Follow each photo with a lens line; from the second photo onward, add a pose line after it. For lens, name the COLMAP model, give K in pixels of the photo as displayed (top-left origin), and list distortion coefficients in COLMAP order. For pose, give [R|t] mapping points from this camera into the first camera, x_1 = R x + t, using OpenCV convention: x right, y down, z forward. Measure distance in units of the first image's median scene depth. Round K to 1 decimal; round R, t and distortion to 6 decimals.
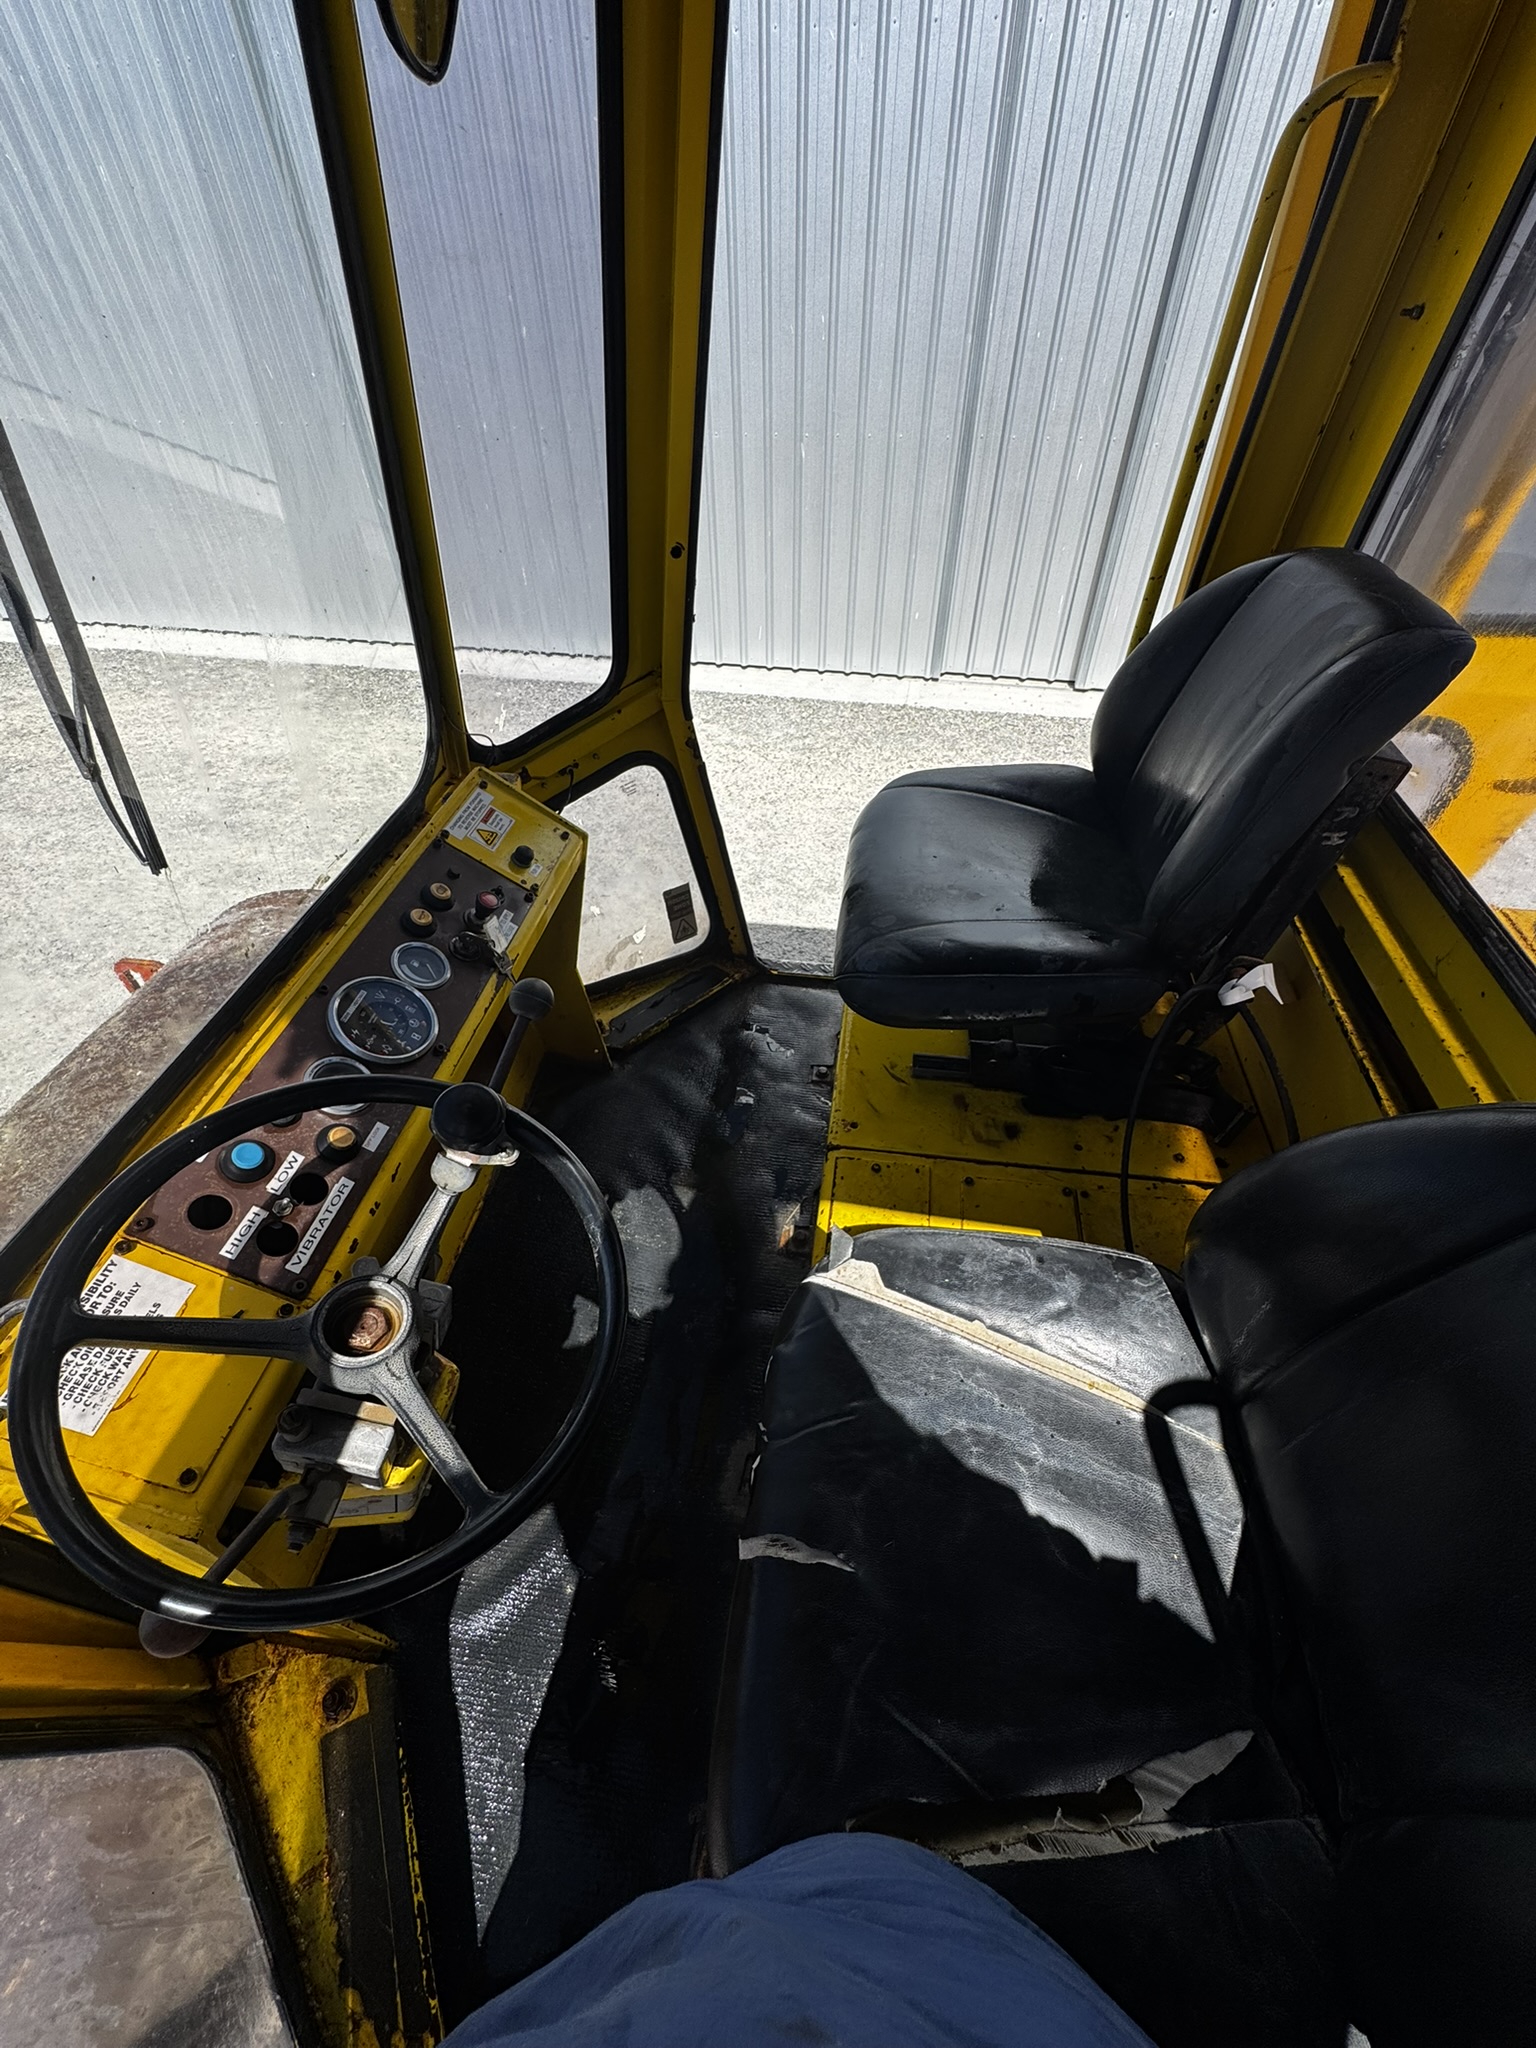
lens RADIAL K [[817.8, 0, 768.0], [0, 817.8, 1024.0], [0, 0, 1]] dist [-0.002334, 0.000201]
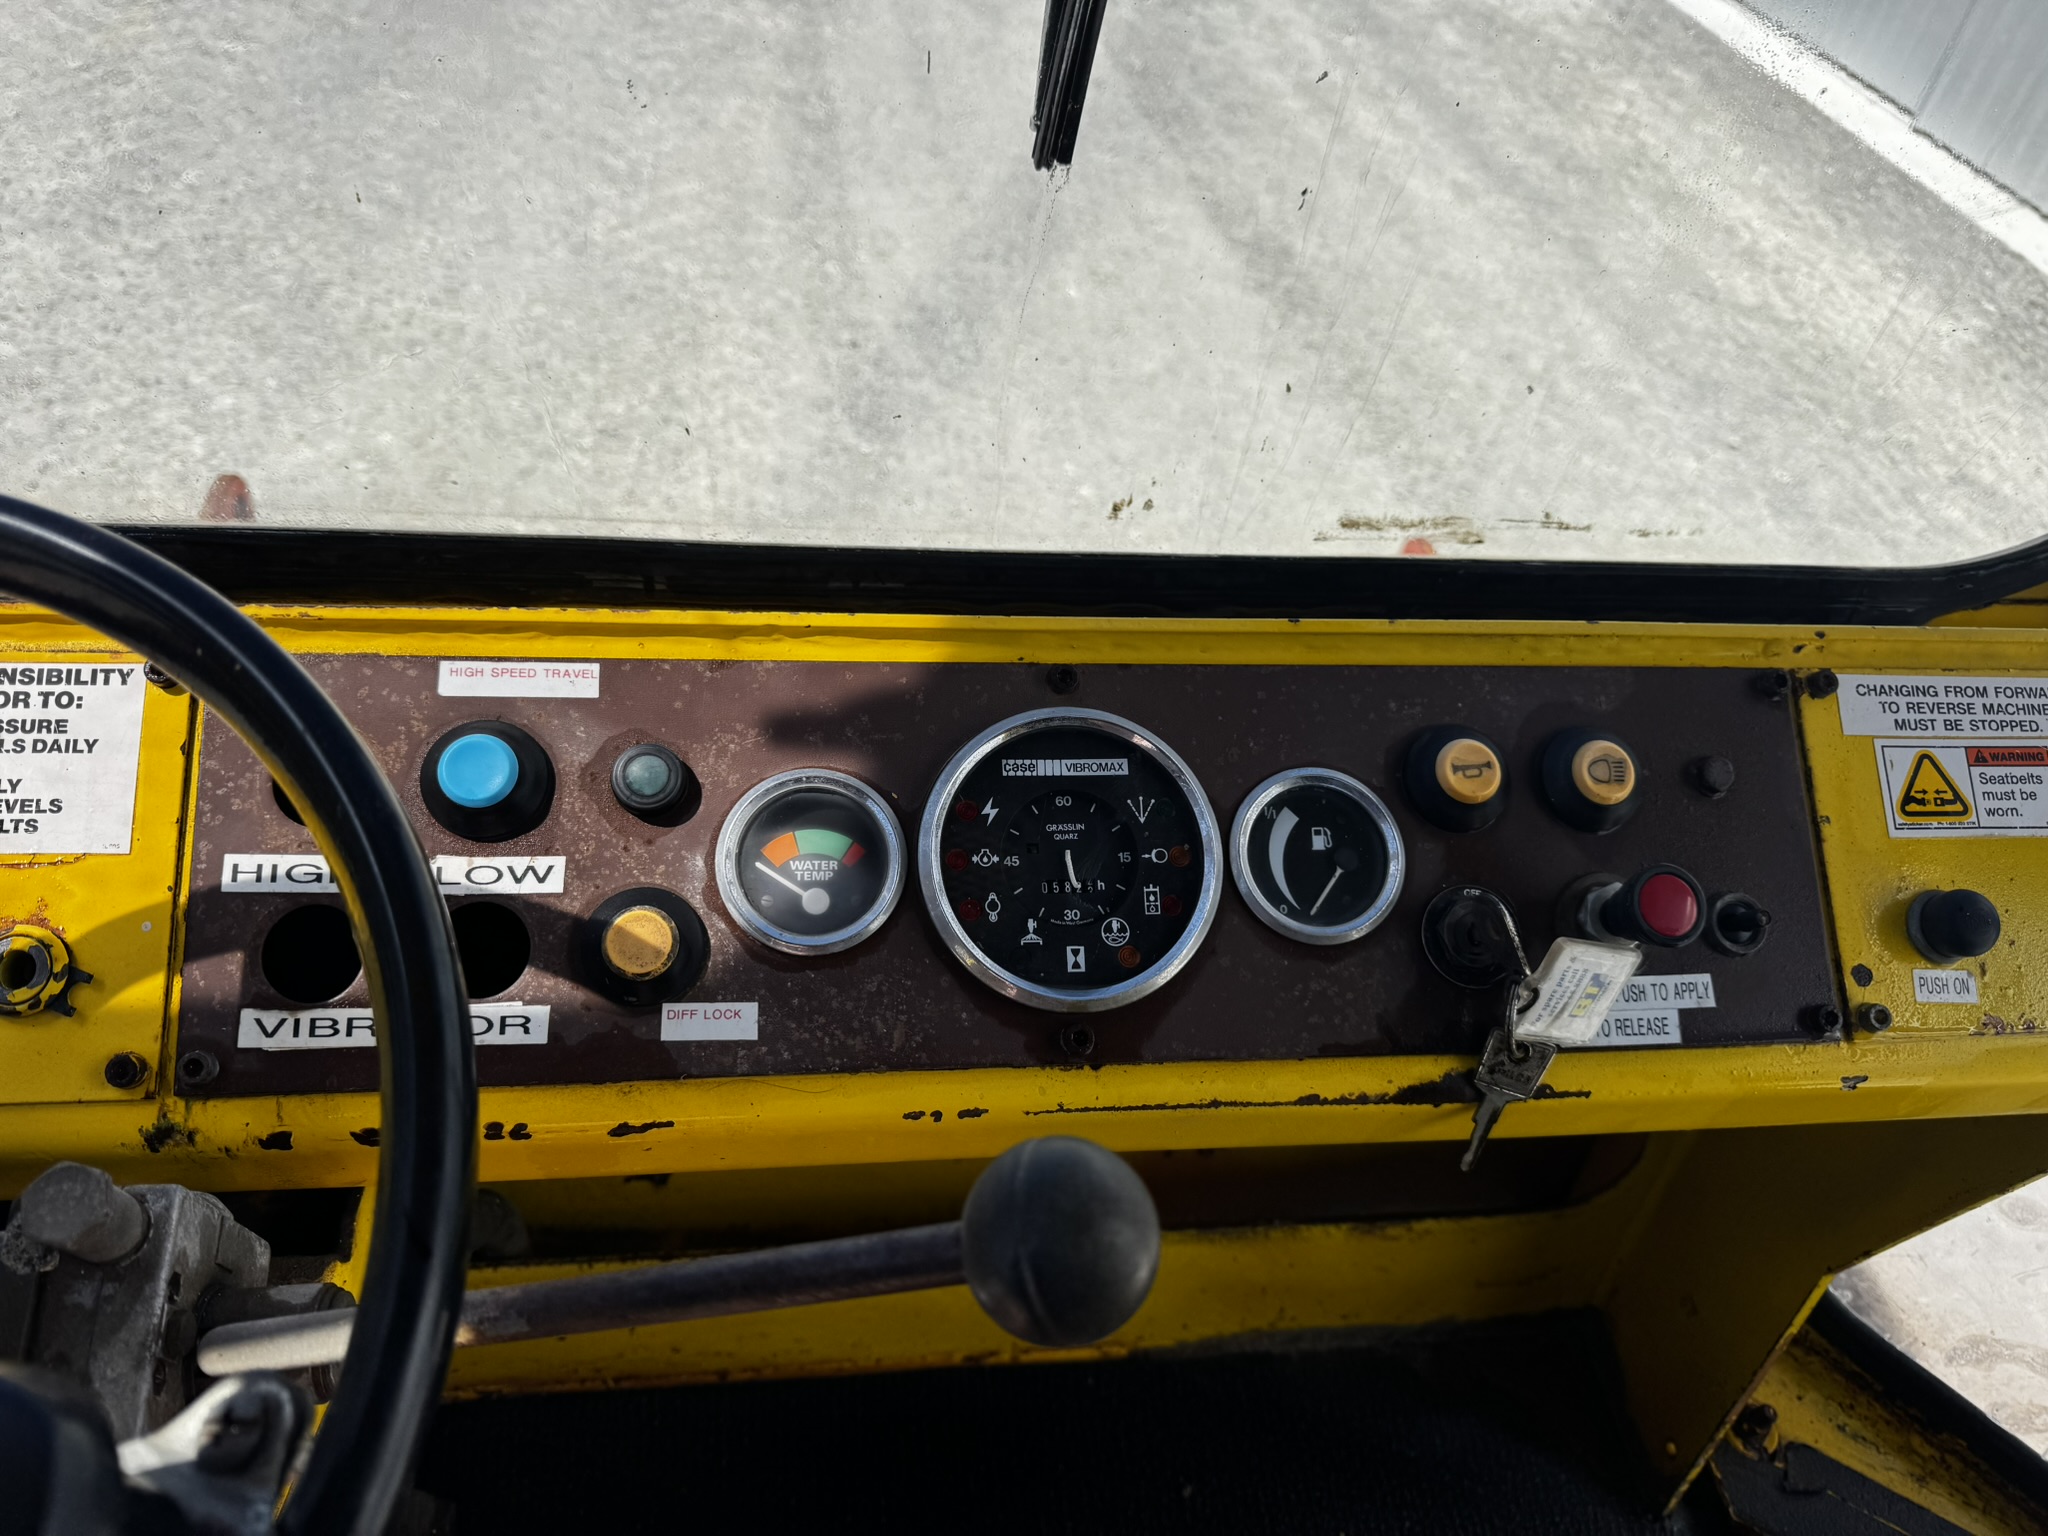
lens RADIAL K [[1465.7, 0, 1024.0], [0, 1465.7, 768.0], [0, 0, 1]] dist [0.015710, -0.002636]
pose [[0.256487, 0.677031, -0.689814, -0.097803], [-0.755175, 0.585812, 0.294167, -0.198340], [0.603262, 0.445480, 0.661531, 0.622754]]
